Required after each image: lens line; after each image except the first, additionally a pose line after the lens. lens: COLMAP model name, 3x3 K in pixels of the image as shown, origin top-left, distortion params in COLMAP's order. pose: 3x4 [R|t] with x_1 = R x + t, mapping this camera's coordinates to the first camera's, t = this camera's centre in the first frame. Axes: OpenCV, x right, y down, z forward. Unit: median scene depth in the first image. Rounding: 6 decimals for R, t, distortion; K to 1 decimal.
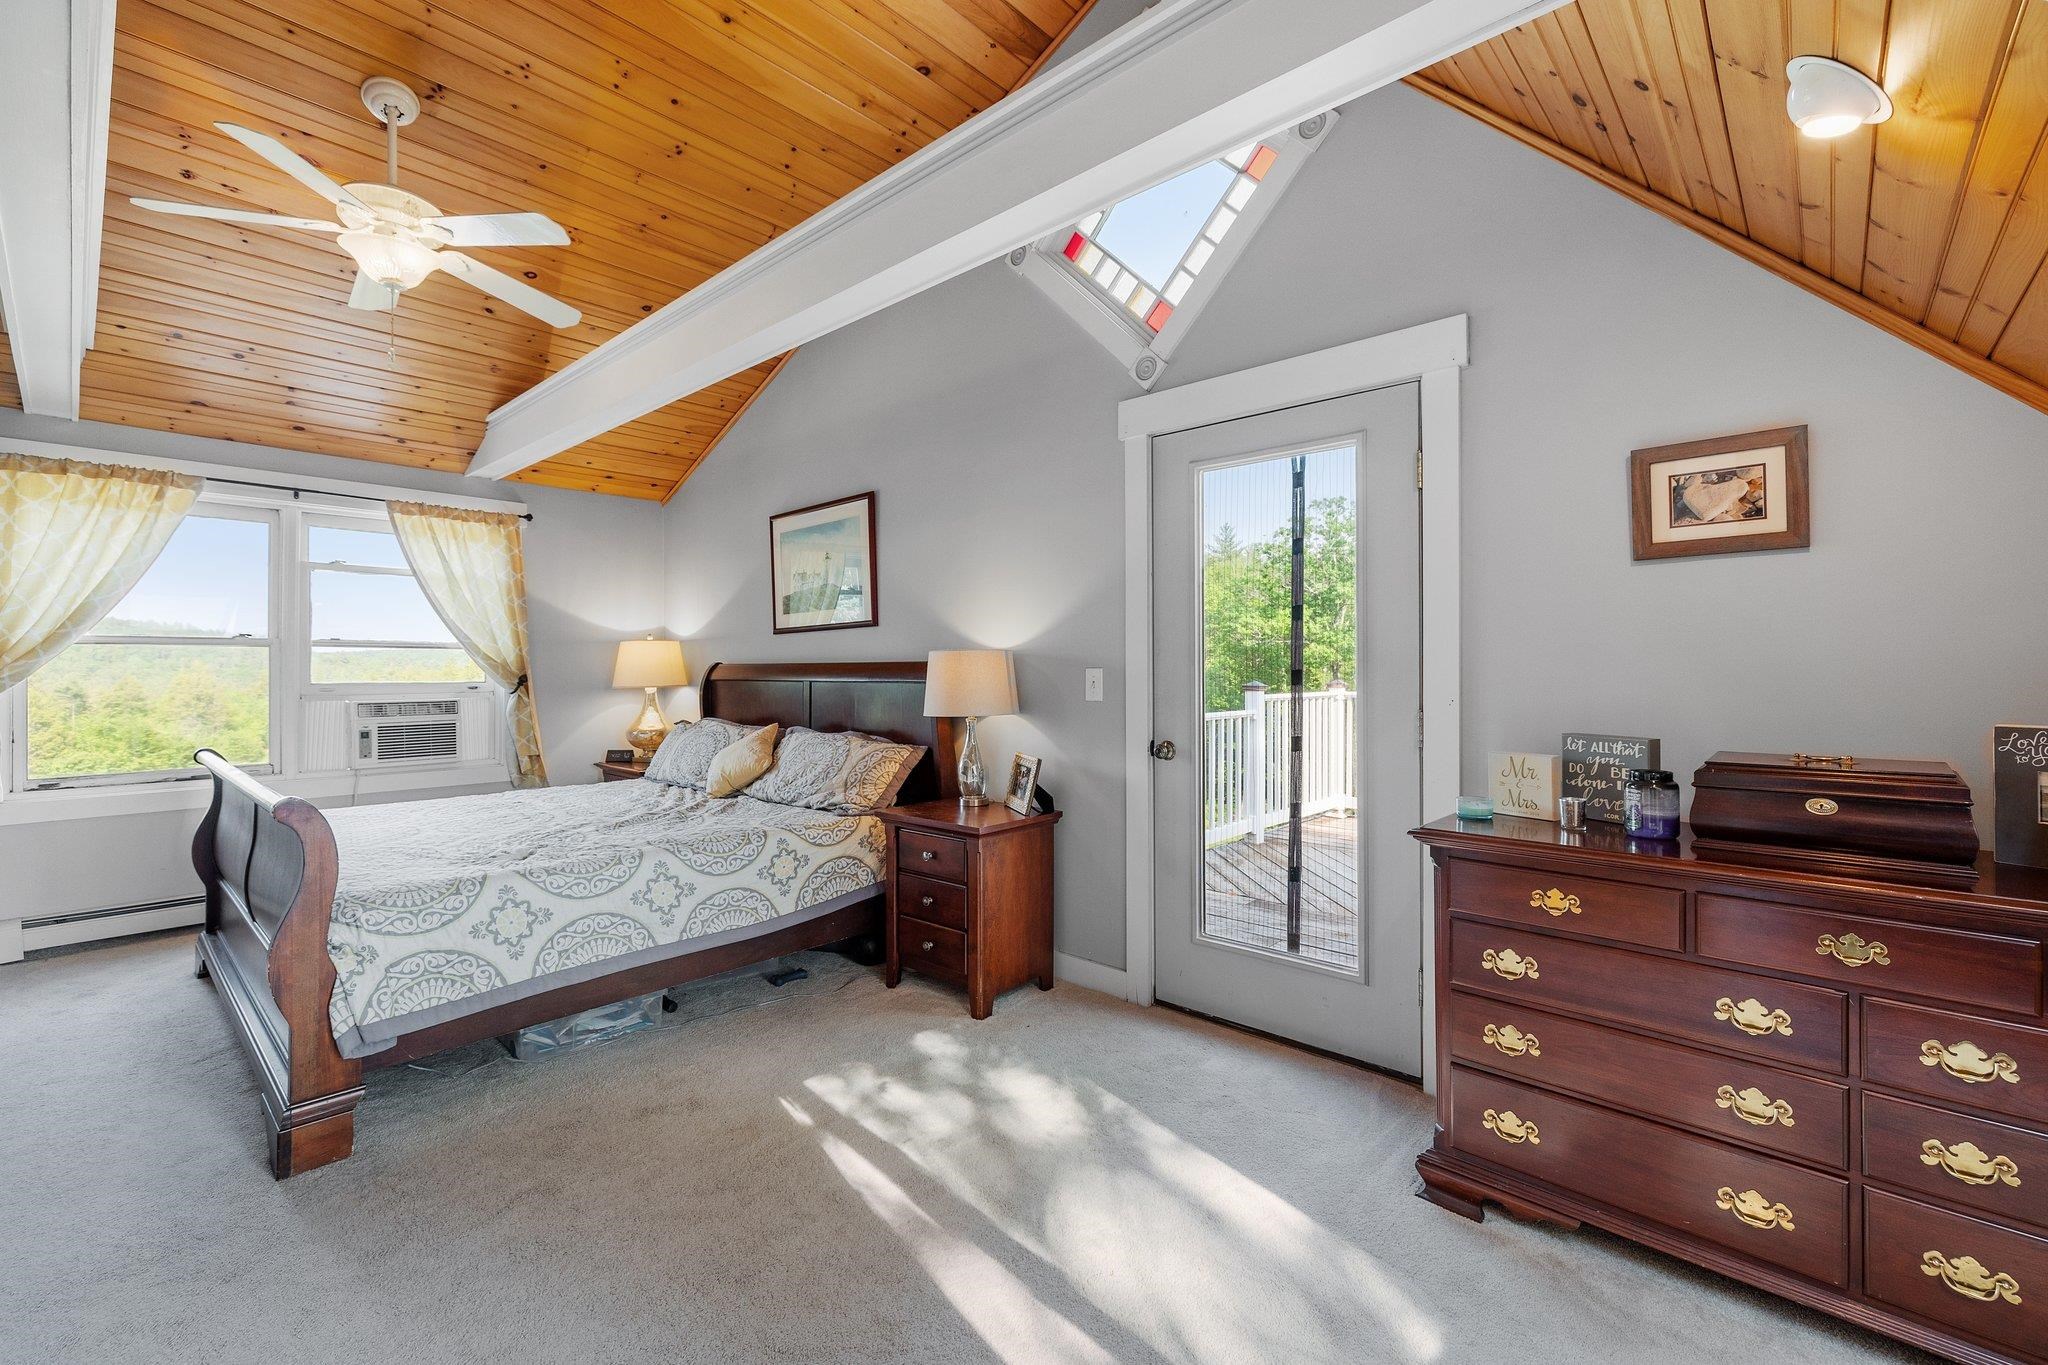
lens RADIAL K [[874.5, 0, 1016.0], [0, 874.5, 671.0], [0, 0, 1]] dist [0.002356, -0.000229]
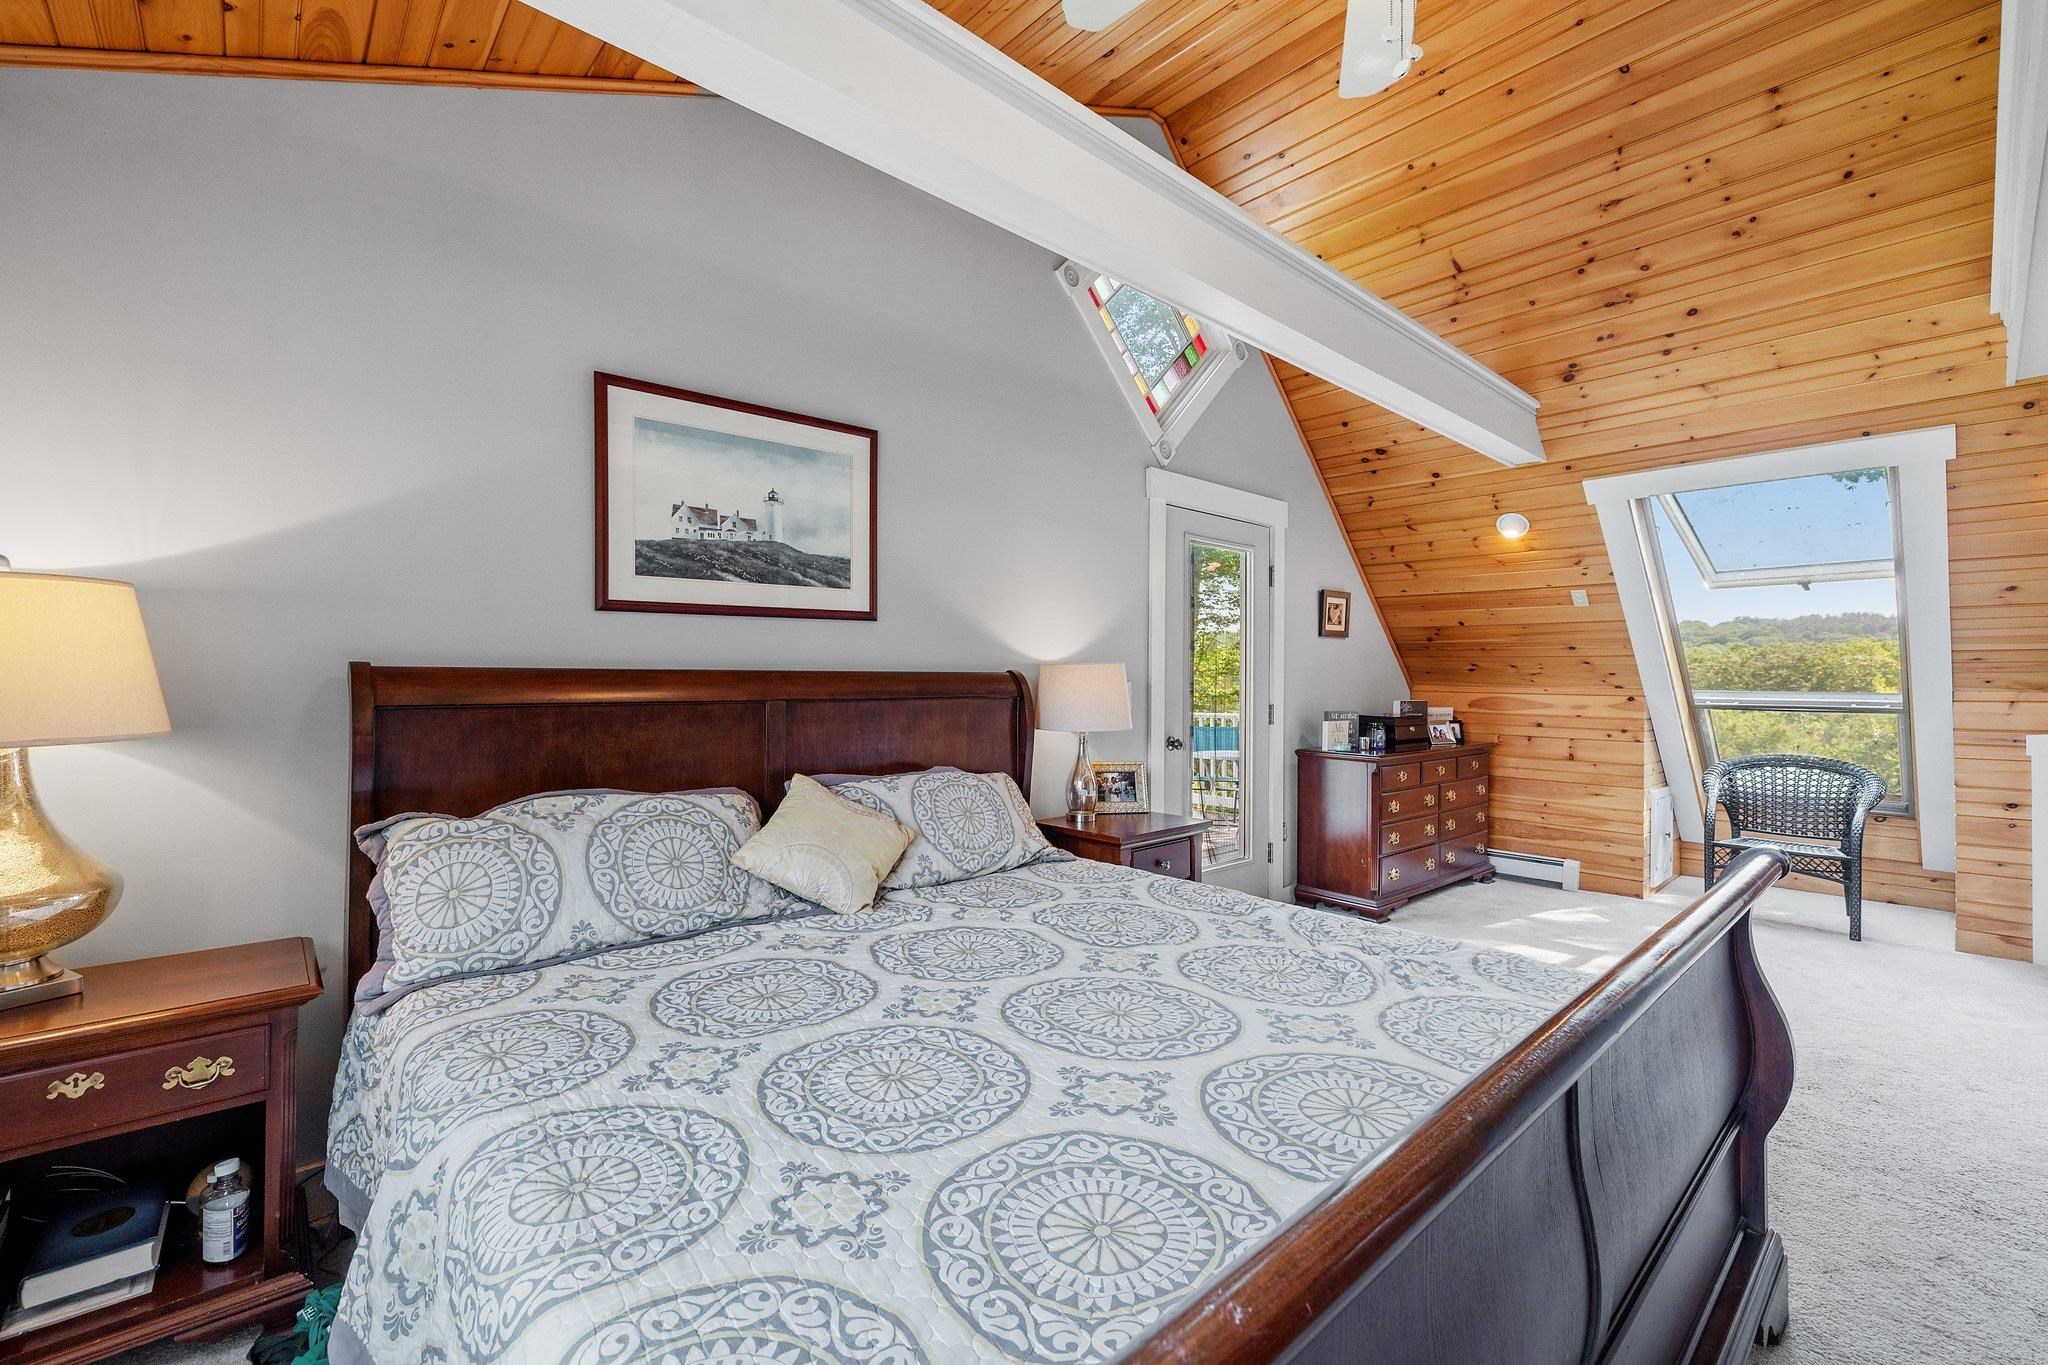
lens RADIAL K [[874.5, 0, 1015.8], [0, 874.5, 682.8], [0, 0, 1]] dist [0.002356, -0.000229]
pose [[0.098777, 0.003558, 0.995103, -0.854717], [0.005534, 0.999976, -0.004125, 0.003125], [-0.995094, 0.005914, 0.098755, 0.813443]]
